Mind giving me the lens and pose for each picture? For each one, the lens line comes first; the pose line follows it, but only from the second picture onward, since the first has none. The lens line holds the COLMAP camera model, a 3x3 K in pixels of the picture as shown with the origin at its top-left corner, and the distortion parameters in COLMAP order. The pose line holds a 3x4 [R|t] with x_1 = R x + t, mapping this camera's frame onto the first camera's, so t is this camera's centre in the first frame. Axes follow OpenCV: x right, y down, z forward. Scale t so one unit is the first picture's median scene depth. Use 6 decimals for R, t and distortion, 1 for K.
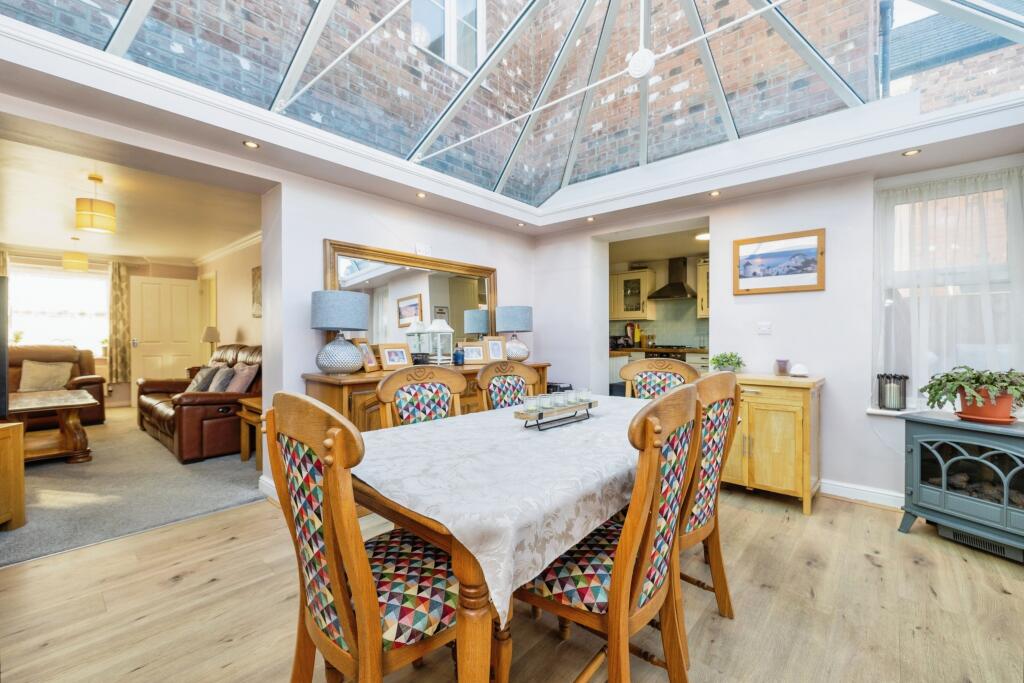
lens RADIAL K [[432.0, 0, 514.7], [0, 432.0, 340.0], [0, 0, 1]] dist [0.004607, 0.000318]
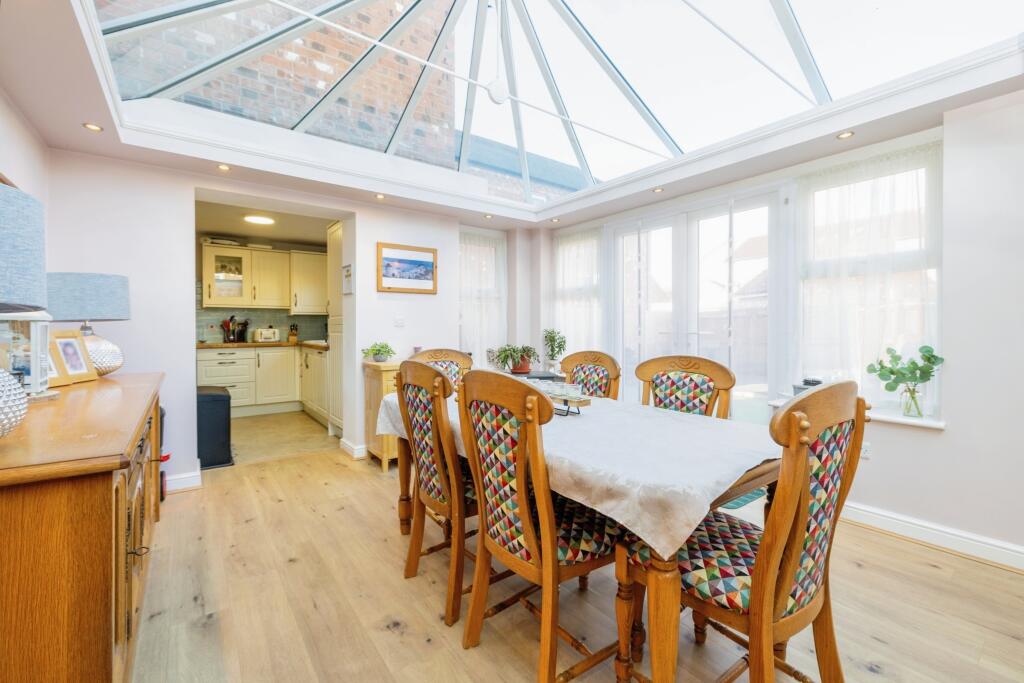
lens RADIAL K [[432.0, 0, 513.9], [0, 432.0, 333.3], [0, 0, 1]] dist [0.004607, 0.000318]
pose [[0.203714, -0.011563, 0.978962, -0.529050], [0.012654, 0.999878, 0.009177, -0.001014], [-0.978949, 0.010518, 0.203836, 0.447071]]
